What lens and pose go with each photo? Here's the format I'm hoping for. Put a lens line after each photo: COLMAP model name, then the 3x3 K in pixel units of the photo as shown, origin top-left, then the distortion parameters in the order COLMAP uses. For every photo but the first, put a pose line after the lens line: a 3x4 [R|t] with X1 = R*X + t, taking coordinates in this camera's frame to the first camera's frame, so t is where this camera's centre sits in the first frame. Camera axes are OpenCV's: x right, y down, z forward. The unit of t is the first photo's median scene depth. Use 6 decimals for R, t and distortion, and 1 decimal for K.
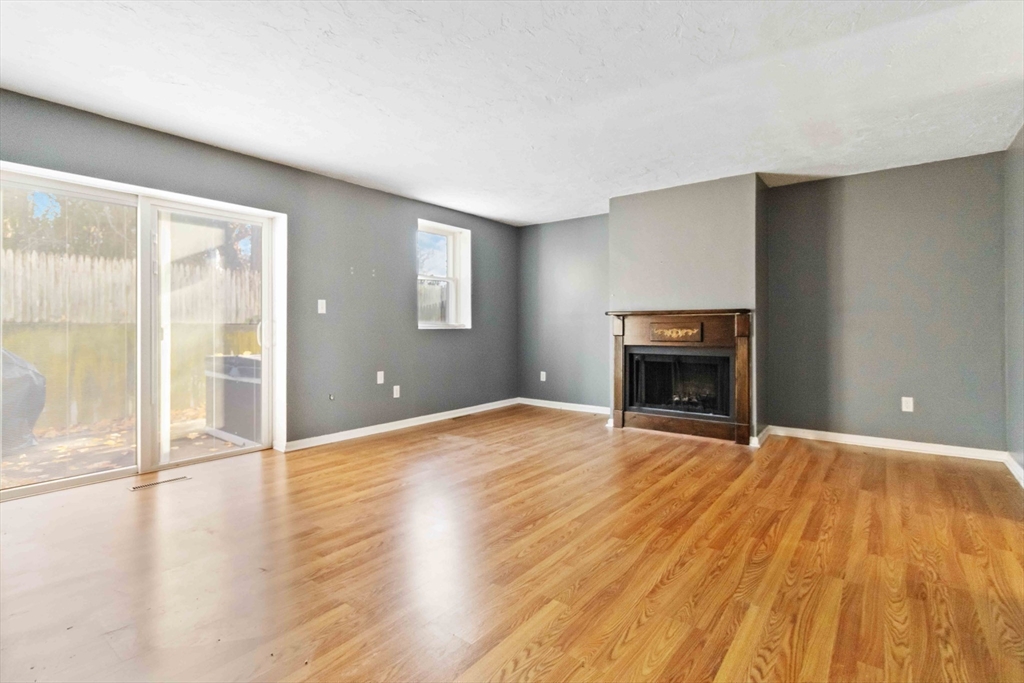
lens RADIAL K [[503.4, 0, 520.3], [0, 503.4, 340.4], [0, 0, 1]] dist [0.003556, -0.000399]
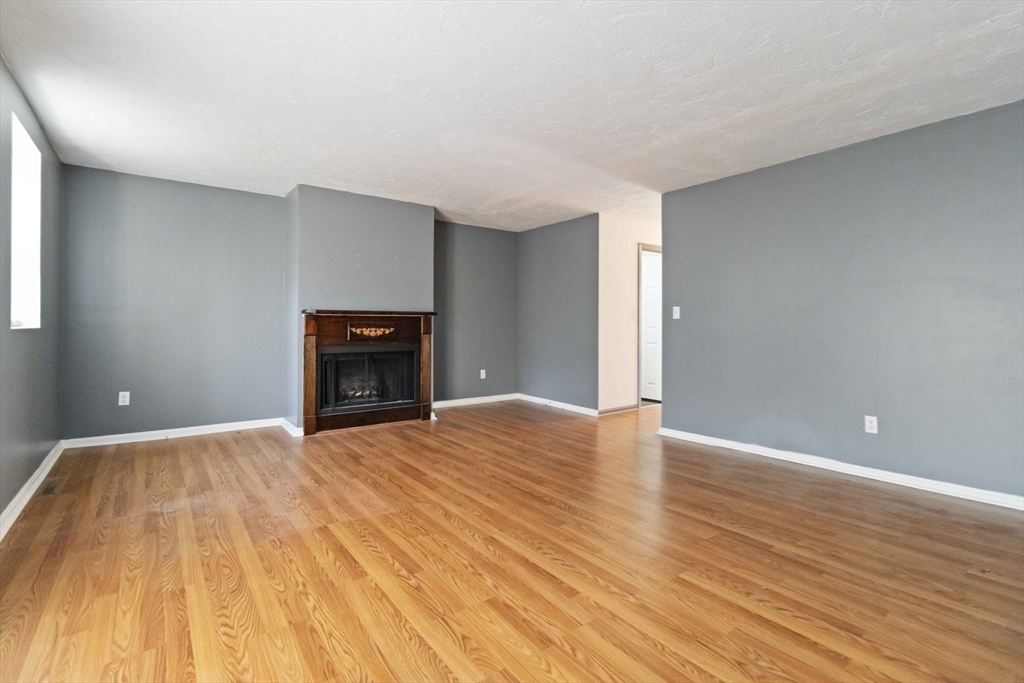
lens RADIAL K [[472.6, 0, 521.7], [0, 472.6, 343.8], [0, 0, 1]] dist [0.000957, 0.000333]
pose [[0.258265, -0.038393, 0.965311, -0.815794], [0.022460, 0.999179, 0.033731, -0.022201], [-0.965813, 0.012969, 0.258915, 0.597271]]
